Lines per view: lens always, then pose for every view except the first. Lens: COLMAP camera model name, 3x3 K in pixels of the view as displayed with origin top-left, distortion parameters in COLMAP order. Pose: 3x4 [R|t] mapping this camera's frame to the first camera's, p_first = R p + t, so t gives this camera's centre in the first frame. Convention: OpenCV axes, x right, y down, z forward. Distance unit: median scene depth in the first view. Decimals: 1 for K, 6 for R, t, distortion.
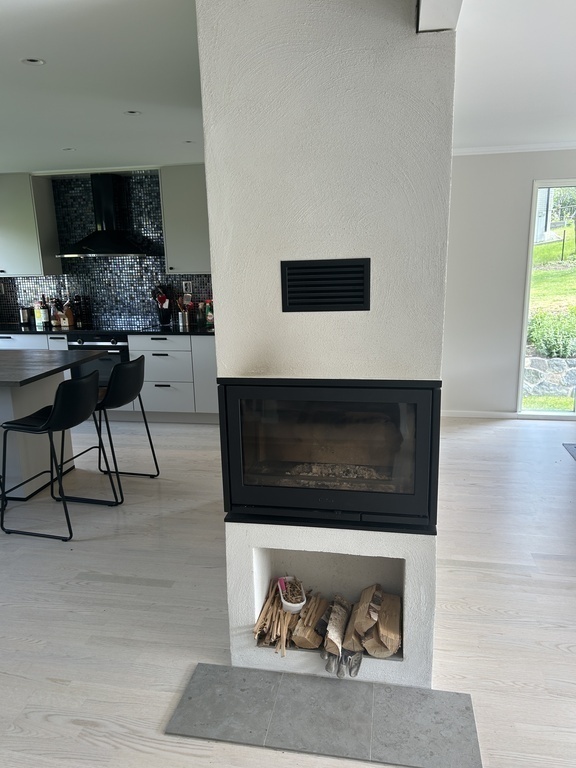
lens RADIAL K [[574.2, 0, 284.6], [0, 574.2, 388.6], [0, 0, 1]] dist [0.048892, -0.050803]
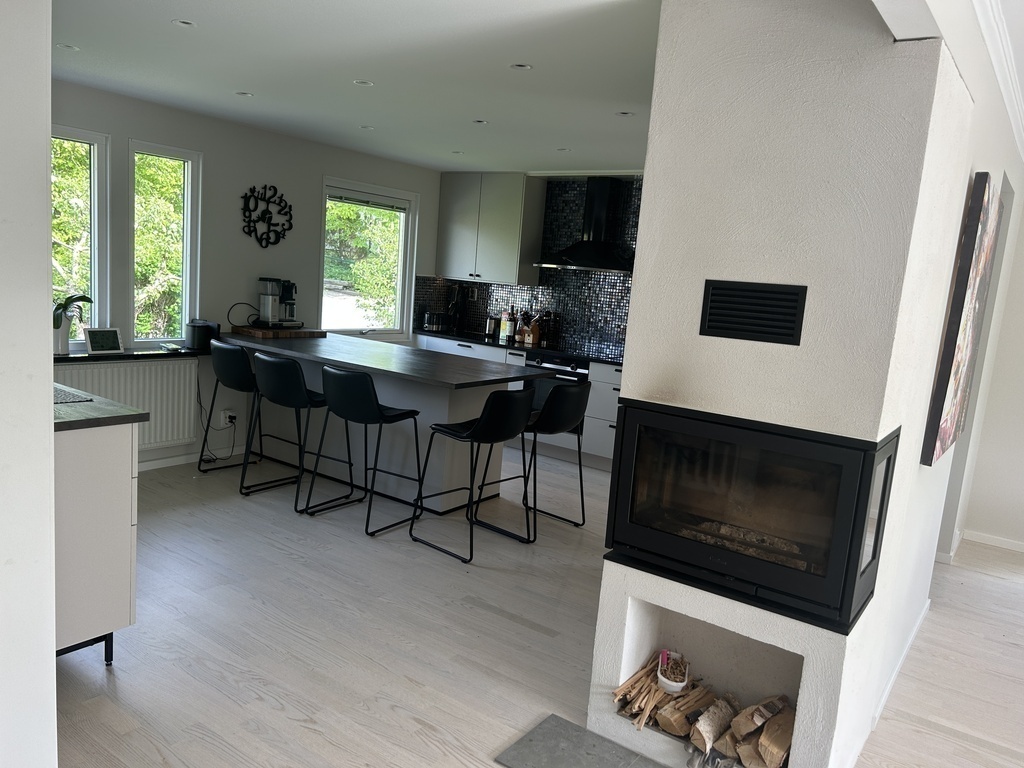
lens RADIAL K [[765.6, 0, 513.7], [0, 765.6, 388.9], [0, 0, 1]] dist [0.048892, -0.050803]
pose [[0.903623, 0.160765, -0.397014, 0.147576], [-0.195614, 0.979476, -0.048602, 0.042441], [0.381052, 0.121579, 0.916525, -0.133542]]
